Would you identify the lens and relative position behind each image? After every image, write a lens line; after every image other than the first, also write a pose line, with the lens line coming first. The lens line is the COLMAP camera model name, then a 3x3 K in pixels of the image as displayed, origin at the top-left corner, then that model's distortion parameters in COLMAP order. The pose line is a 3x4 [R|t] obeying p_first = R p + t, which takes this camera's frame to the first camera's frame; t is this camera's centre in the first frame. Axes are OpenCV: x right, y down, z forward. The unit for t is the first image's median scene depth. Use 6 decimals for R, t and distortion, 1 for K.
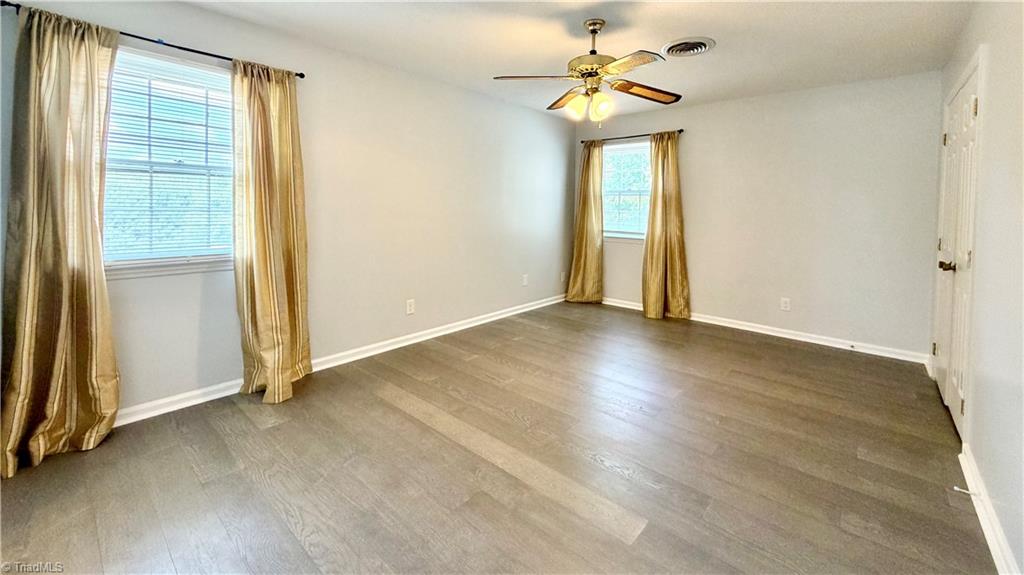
lens RADIAL K [[409.2, 0, 511.2], [0, 409.2, 287.3], [0, 0, 1]] dist [-0.000113, 0.000134]
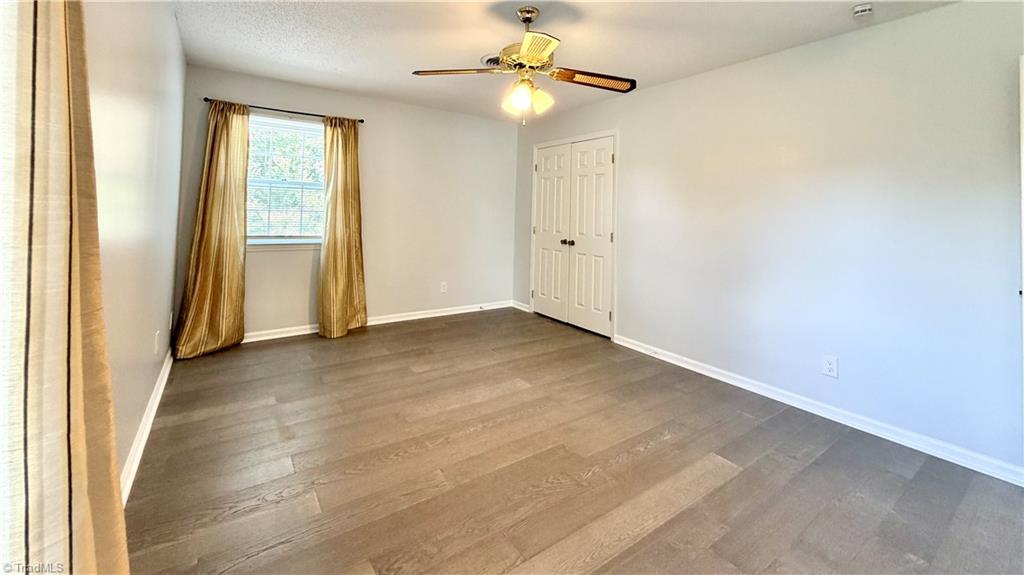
lens RADIAL K [[411.5, 0, 516.8], [0, 411.5, 248.9], [0, 0, 1]] dist [0.000396, 0.000042]
pose [[0.222713, -0.096397, 0.970106, -0.406663], [0.166737, 0.984203, 0.059519, -0.099112], [-0.960520, 0.148497, 0.235268, 0.483080]]
